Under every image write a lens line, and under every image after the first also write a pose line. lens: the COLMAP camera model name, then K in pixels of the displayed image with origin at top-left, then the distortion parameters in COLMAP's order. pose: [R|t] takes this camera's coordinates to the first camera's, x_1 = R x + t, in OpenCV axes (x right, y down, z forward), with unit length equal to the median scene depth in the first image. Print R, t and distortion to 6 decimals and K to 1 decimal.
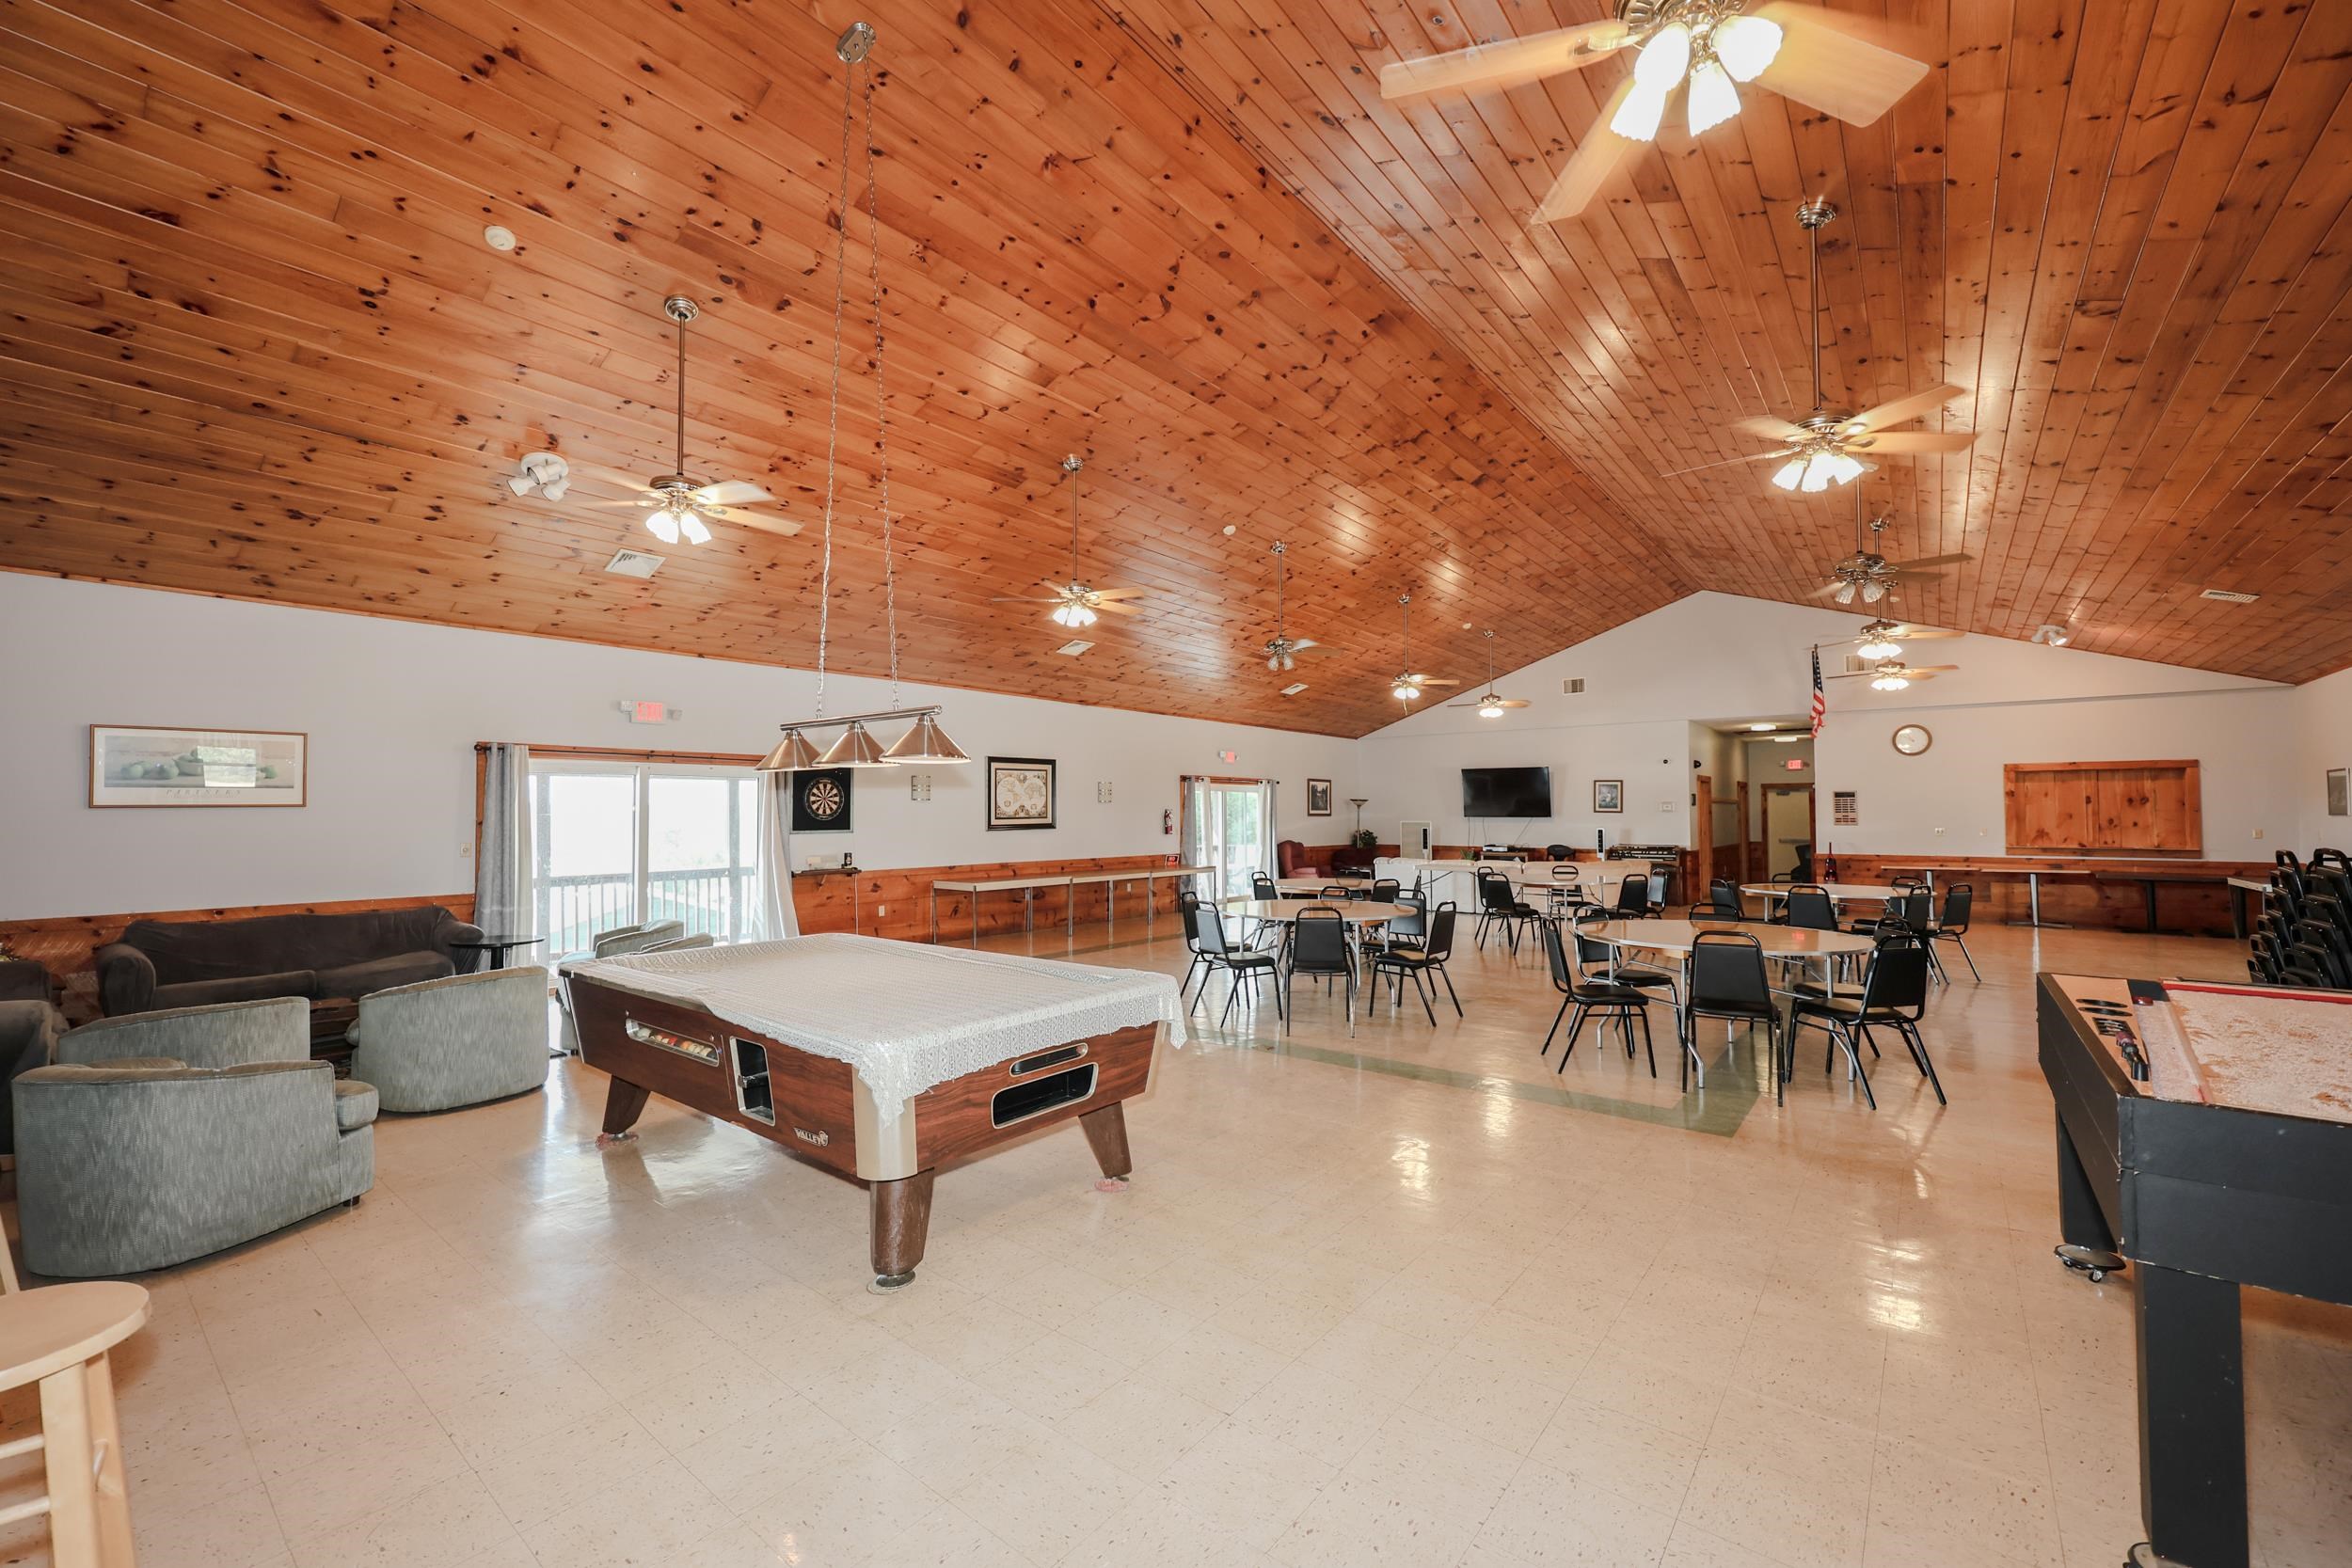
lens RADIAL K [[948.0, 0, 1164.5], [0, 948.0, 793.7], [0, 0, 1]] dist [0.000340, -0.000164]
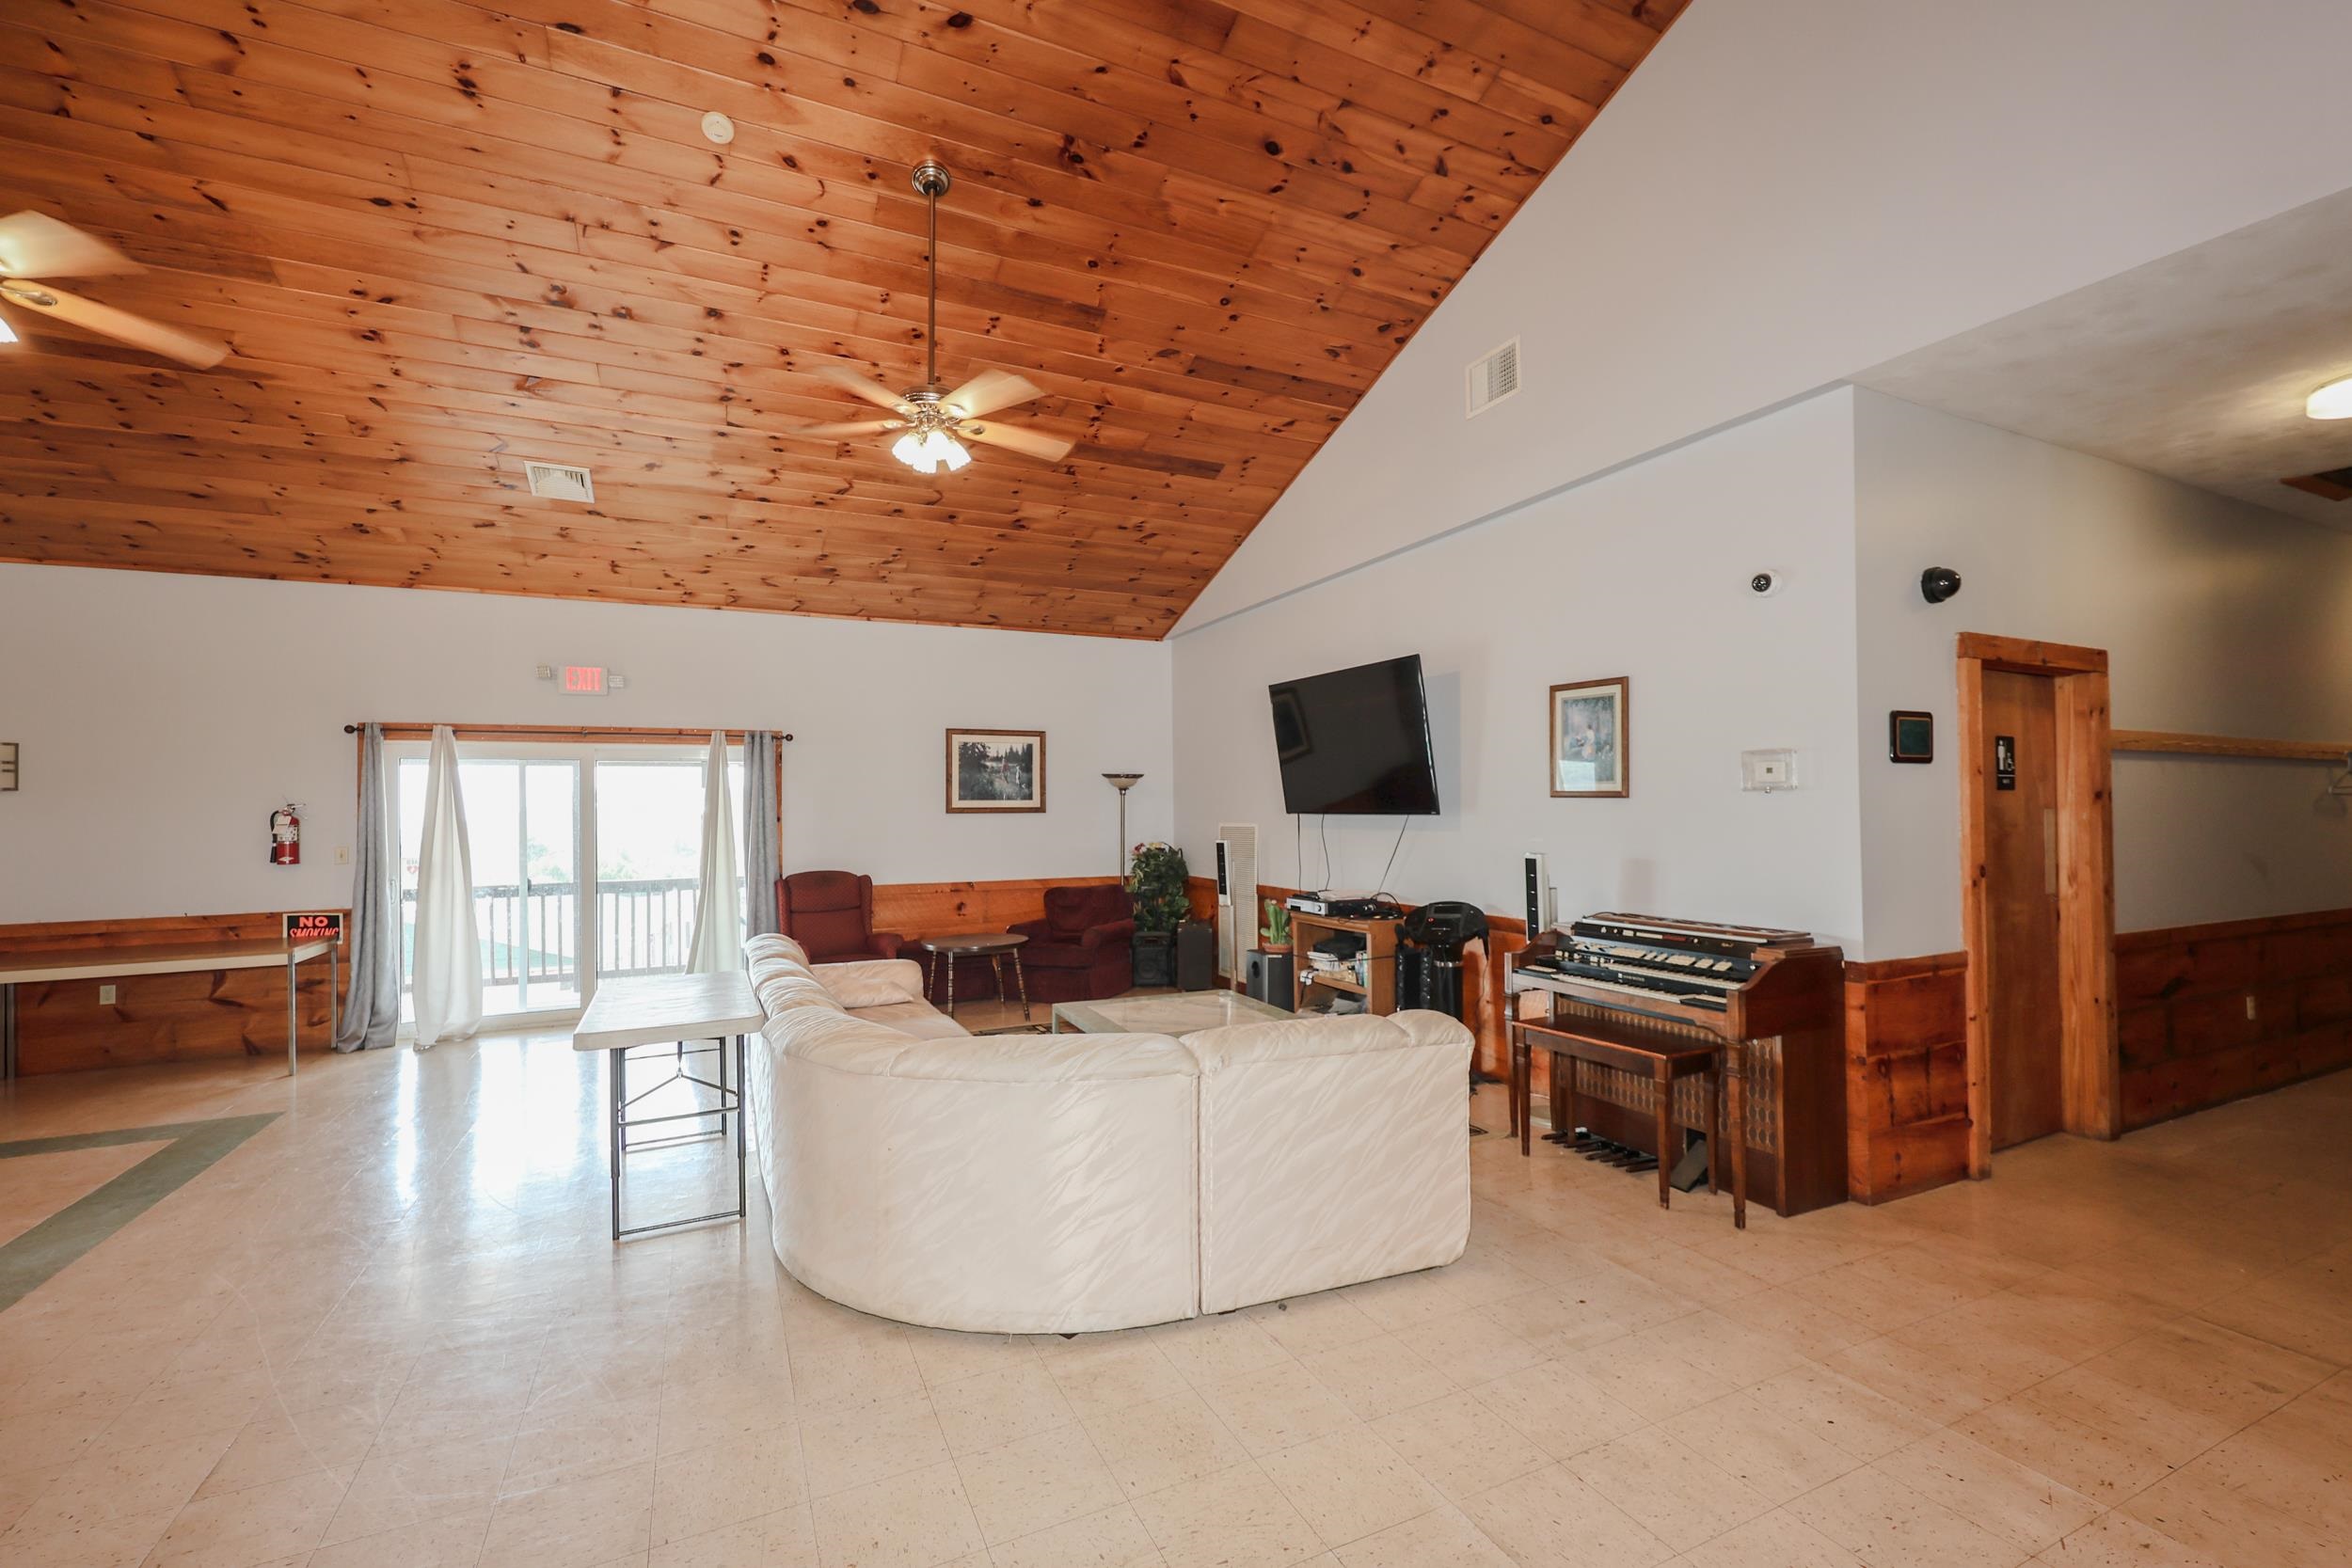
lens RADIAL K [[1001.6, 0, 1174.0], [0, 1001.6, 790.3], [0, 0, 1]] dist [0.001748, 0.000005]
pose [[0.904619, -0.019004, -0.425796, 0.592289], [0.022326, 0.999747, 0.002812, 0.018716], [0.425635, -0.012050, 0.904815, 0.825429]]
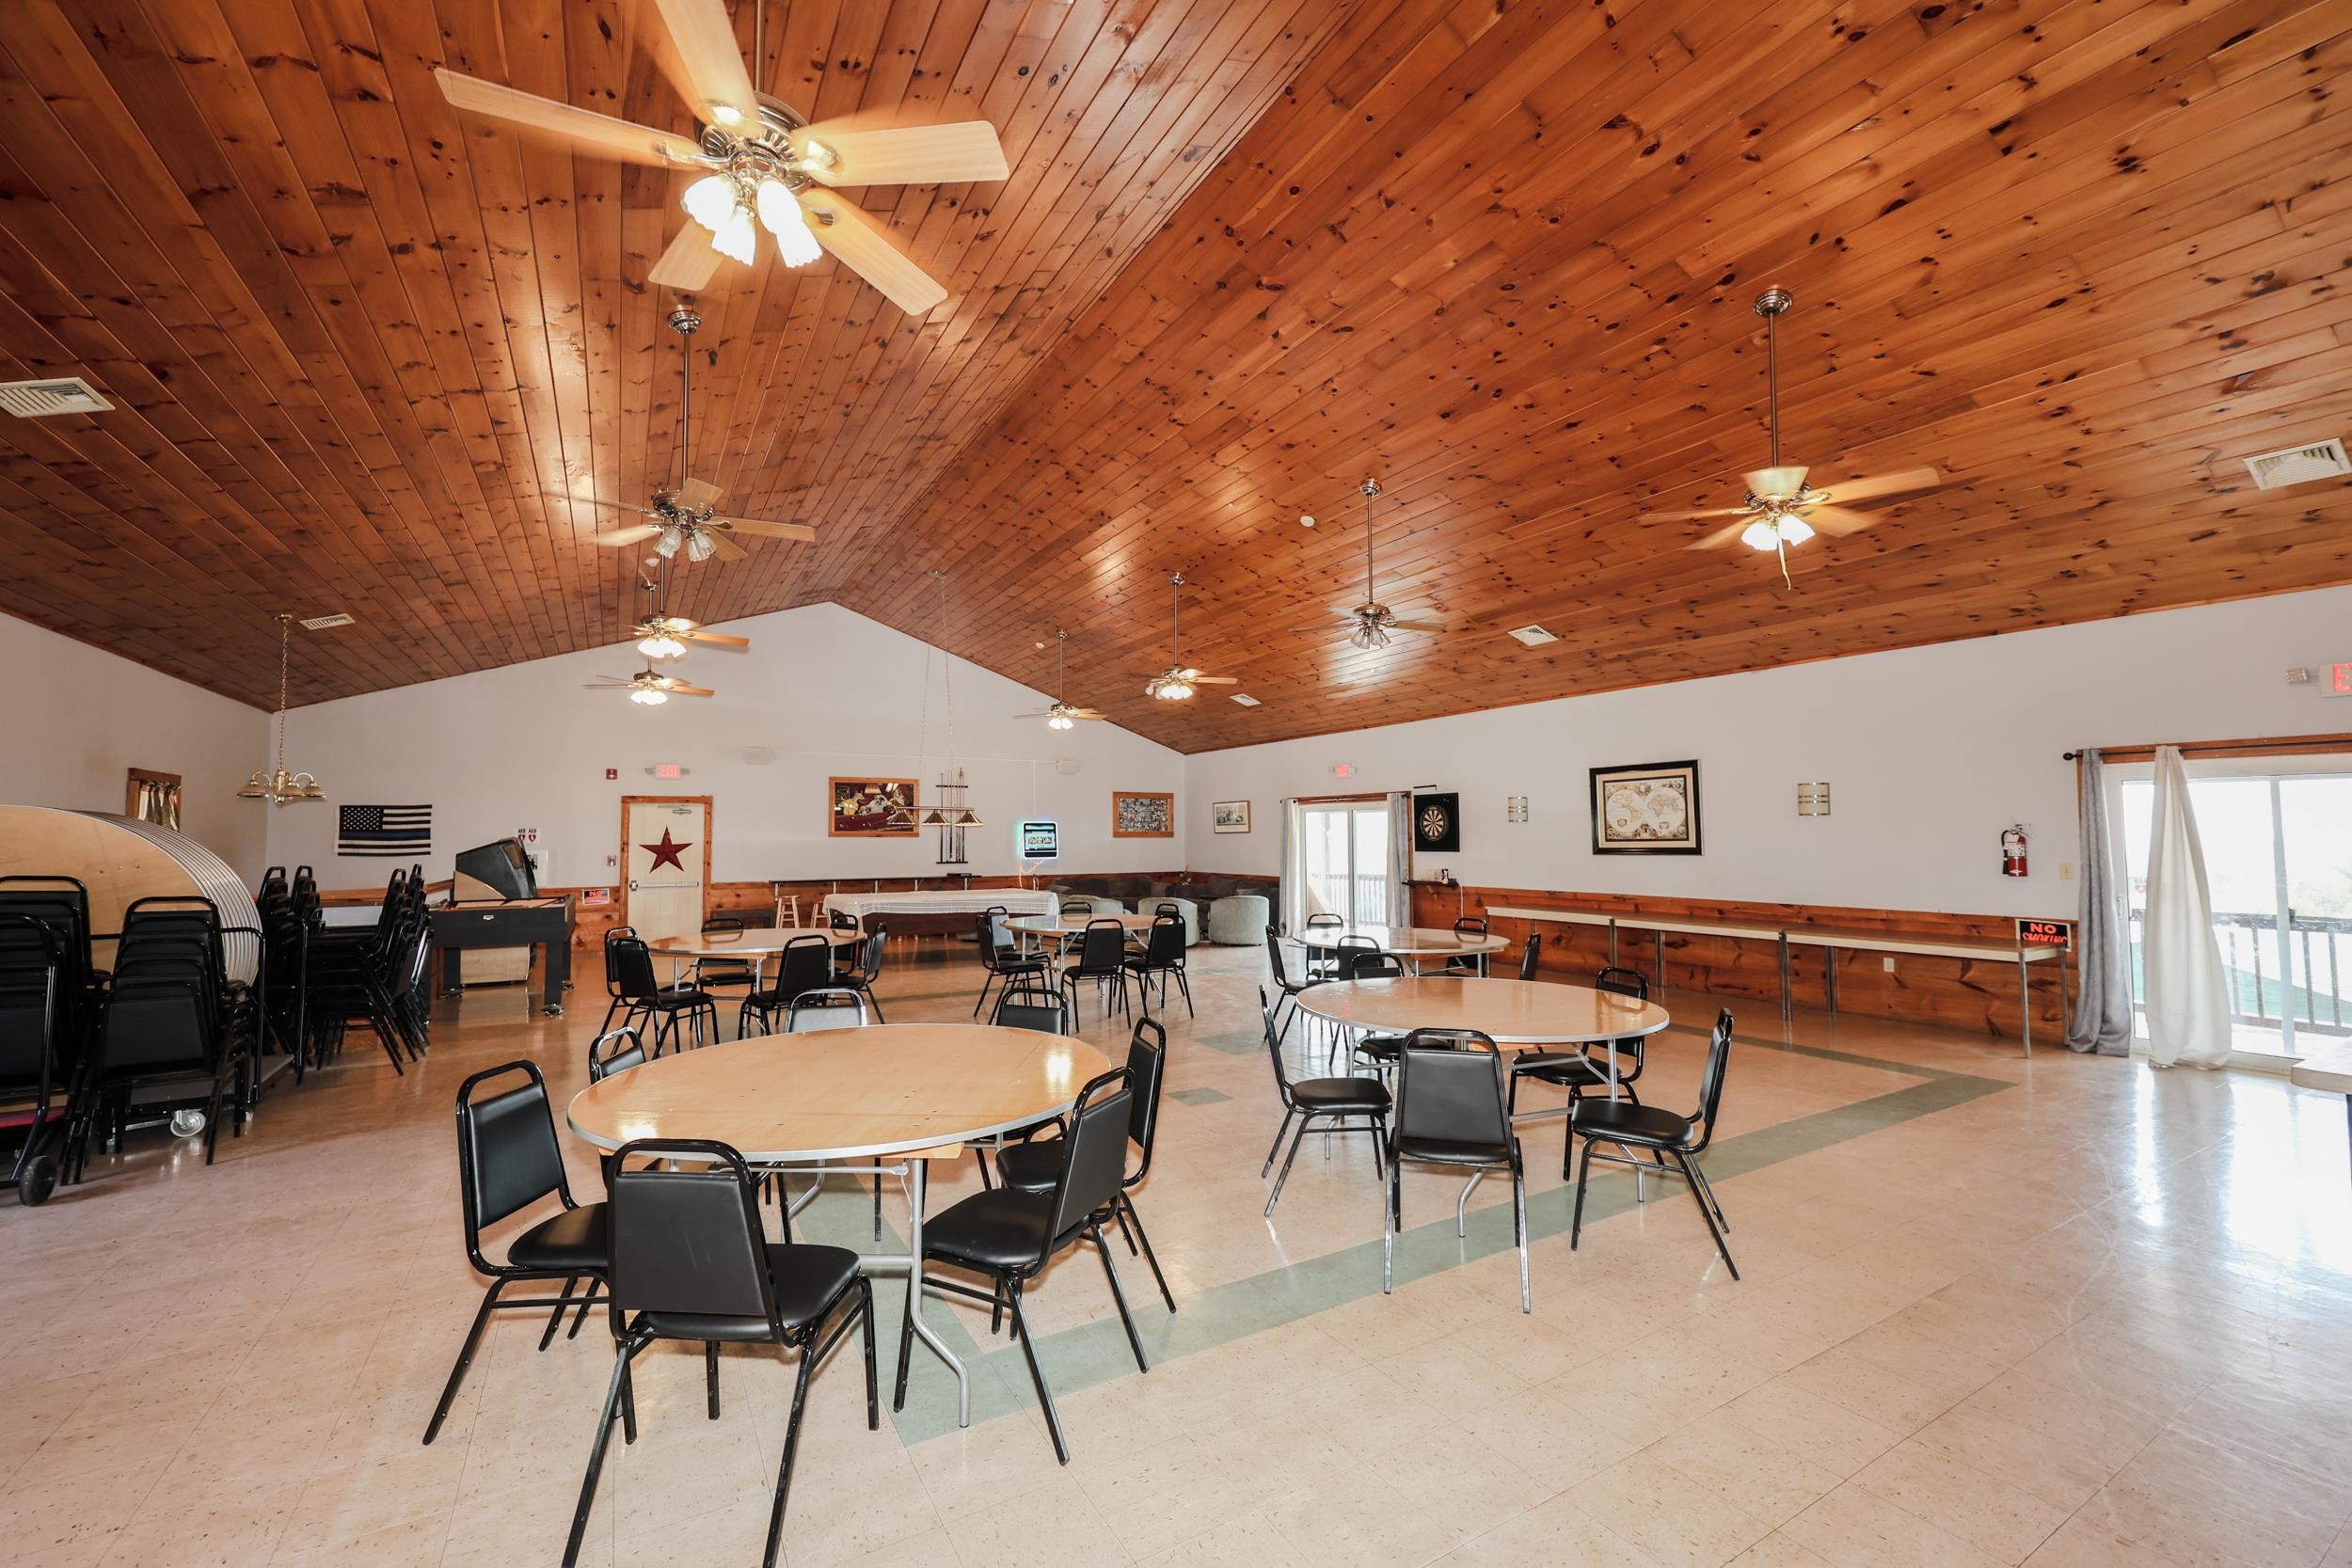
lens RADIAL K [[948.0, 0, 1166.2], [0, 948.0, 794.1], [0, 0, 1]] dist [0.000340, -0.000164]
pose [[-0.338112, -0.040216, -0.940246, 0.660592], [0.020812, 0.998523, -0.050193, 0.017041], [0.940876, -0.036539, -0.336775, 0.812830]]
